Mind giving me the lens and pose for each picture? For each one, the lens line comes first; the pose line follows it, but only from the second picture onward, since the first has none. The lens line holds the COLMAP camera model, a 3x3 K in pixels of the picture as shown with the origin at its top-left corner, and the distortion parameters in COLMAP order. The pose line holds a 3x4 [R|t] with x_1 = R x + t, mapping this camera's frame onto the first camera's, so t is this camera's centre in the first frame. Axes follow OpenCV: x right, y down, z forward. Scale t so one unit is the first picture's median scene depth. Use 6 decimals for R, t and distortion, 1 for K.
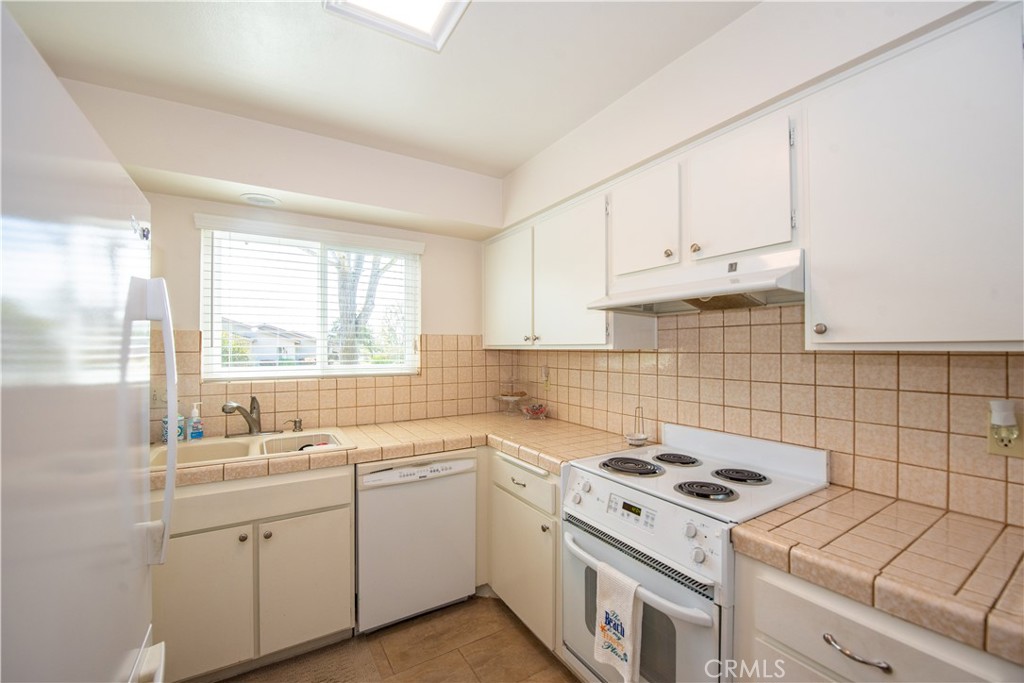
lens RADIAL K [[408.7, 0, 503.9], [0, 408.7, 346.9], [0, 0, 1]] dist [-0.018531, -0.000245]
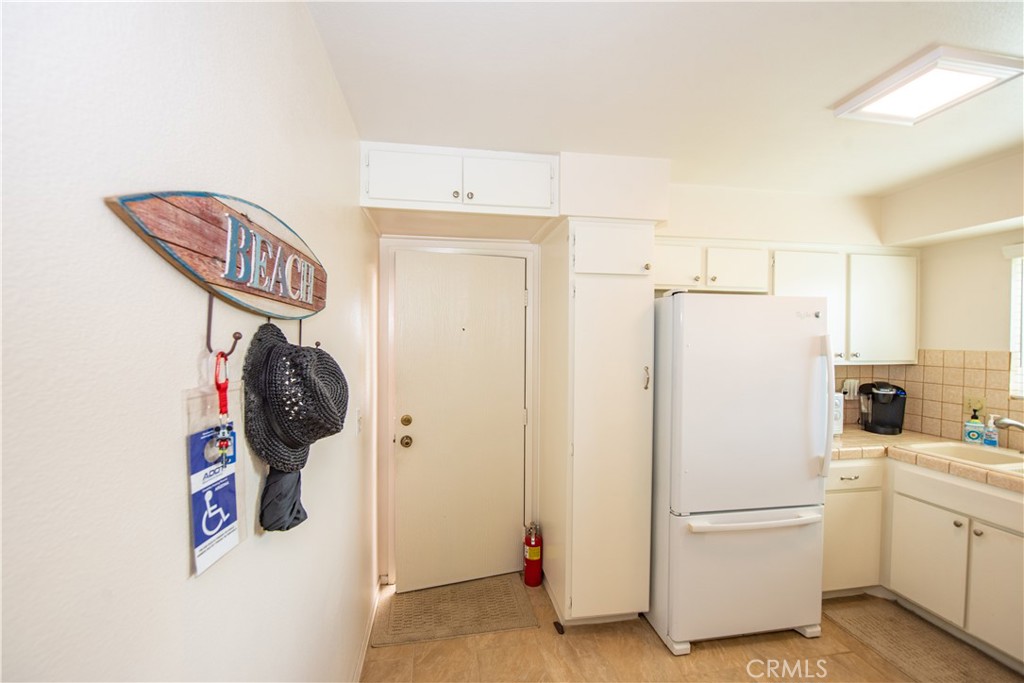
lens RADIAL K [[418.4, 0, 505.5], [0, 418.4, 345.1], [0, 0, 1]] dist [-0.020874, -0.001102]
pose [[-0.382256, 0.010115, -0.924001, 0.791428], [-0.000723, 0.999937, 0.011245, -0.068565], [0.924056, 0.004966, -0.382225, 0.145890]]
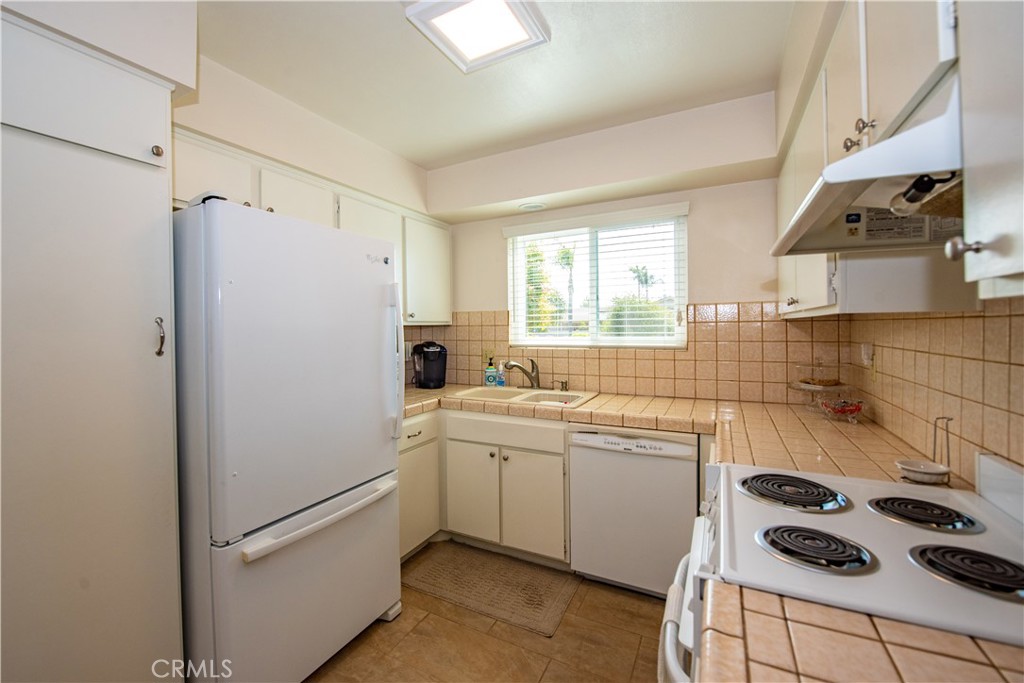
lens RADIAL K [[424.4, 0, 479.5], [0, 424.4, 335.1], [0, 0, 1]] dist [-0.014682, -0.000222]
pose [[0.494699, 0.009476, -0.869013, 0.485776], [0.015003, 0.999698, 0.019442, 0.015901], [0.868935, -0.022656, 0.494407, 0.177323]]
